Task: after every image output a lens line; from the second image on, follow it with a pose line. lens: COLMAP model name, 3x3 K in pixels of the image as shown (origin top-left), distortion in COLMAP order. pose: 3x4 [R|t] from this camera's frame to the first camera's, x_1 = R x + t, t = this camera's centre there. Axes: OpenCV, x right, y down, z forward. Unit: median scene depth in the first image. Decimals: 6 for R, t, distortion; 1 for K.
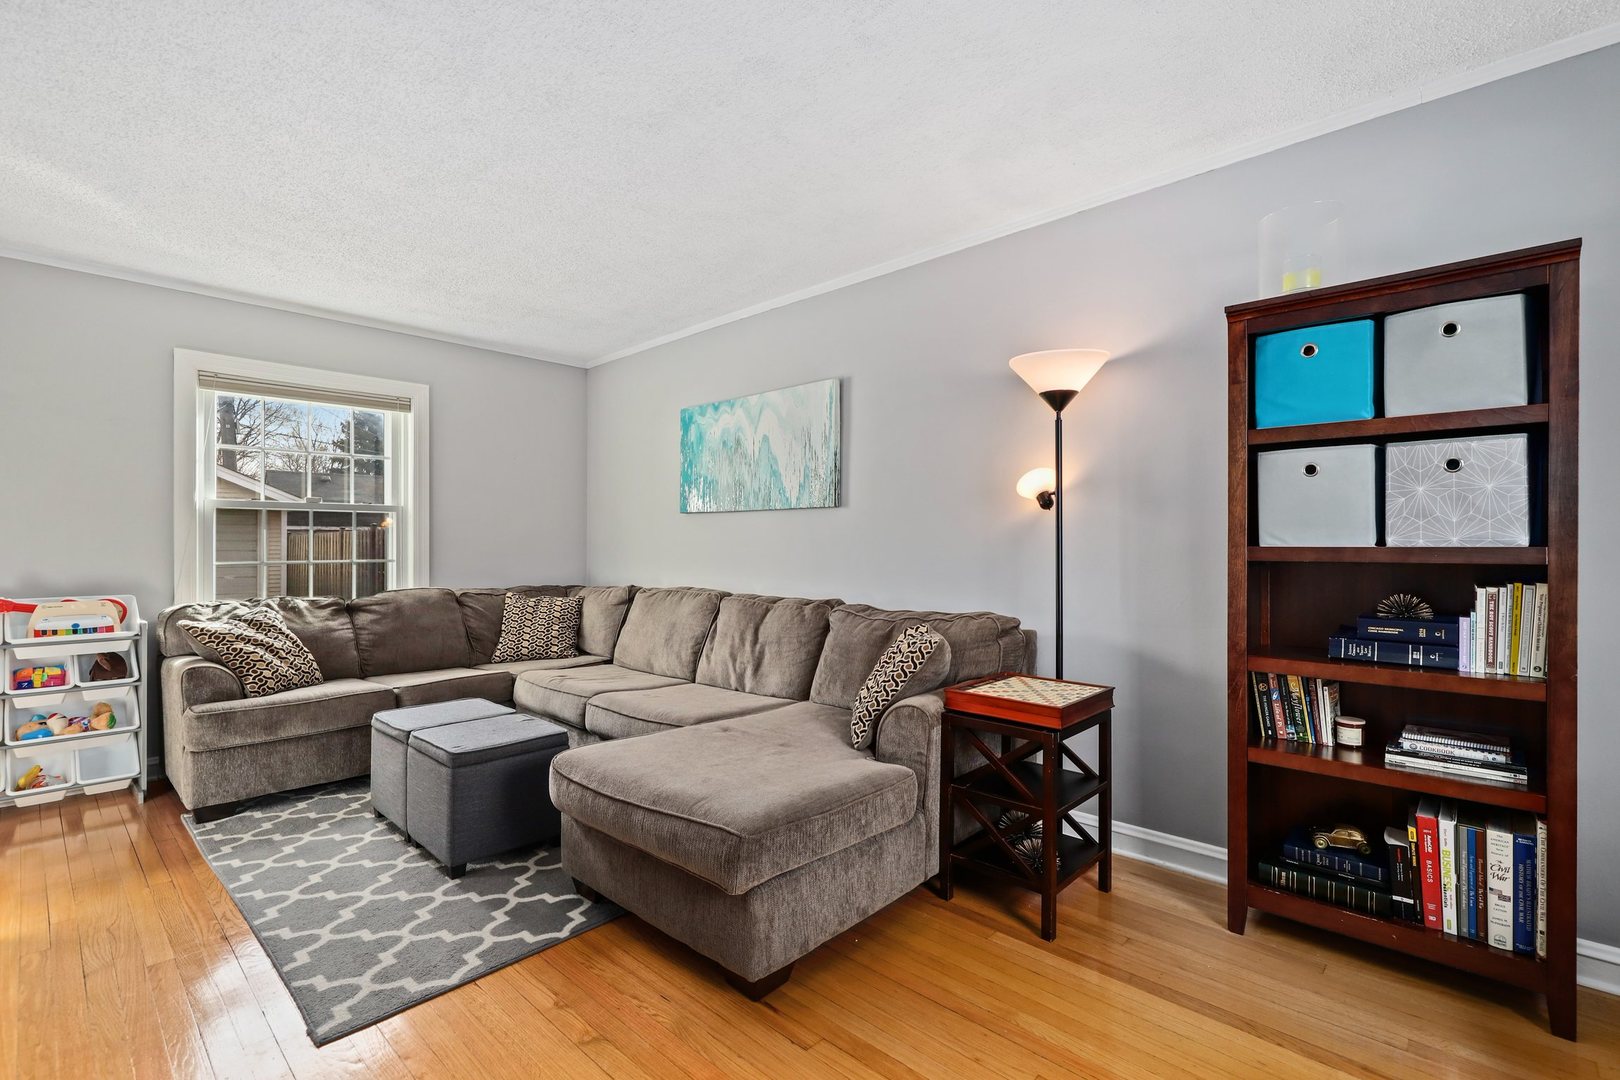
lens RADIAL K [[719.6, 0, 809.1], [0, 719.6, 542.9], [0, 0, 1]] dist [0.024838, -0.000381]
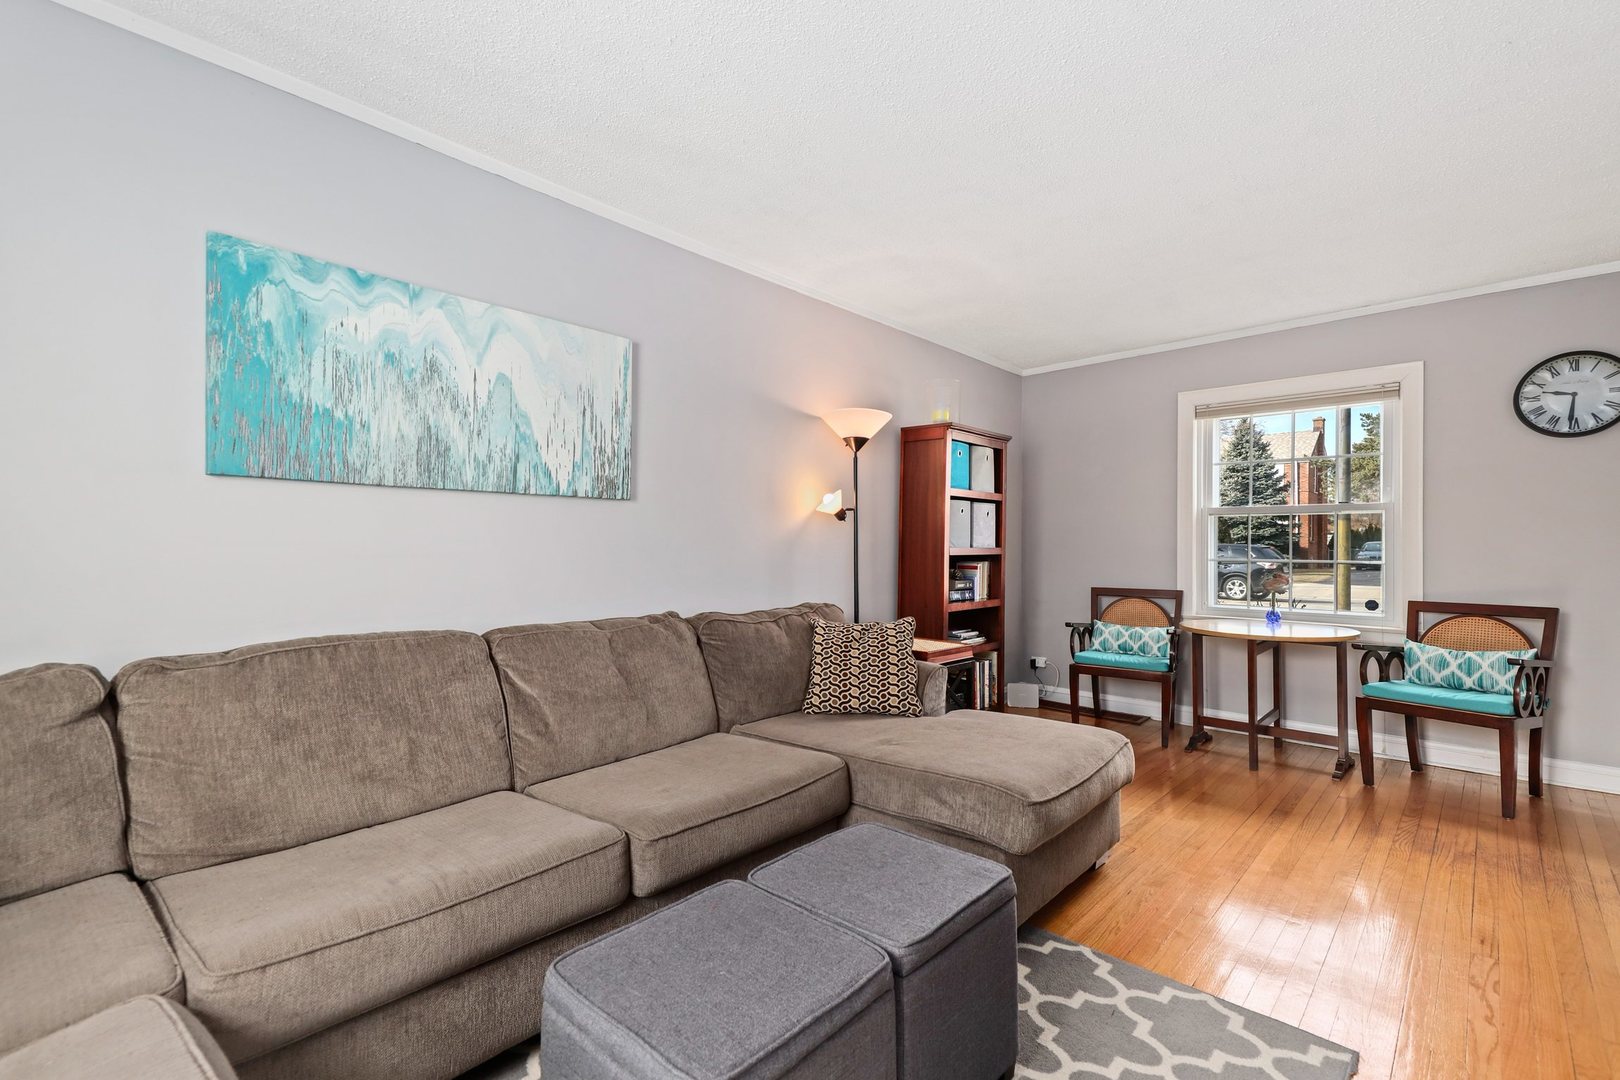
lens RADIAL K [[719.6, 0, 801.4], [0, 719.6, 552.7], [0, 0, 1]] dist [0.024838, -0.000381]
pose [[0.005190, -0.007341, 0.999960, -0.749634], [-0.000929, 0.999973, 0.007346, 0.002745], [-0.999986, -0.000967, 0.005183, 0.788938]]
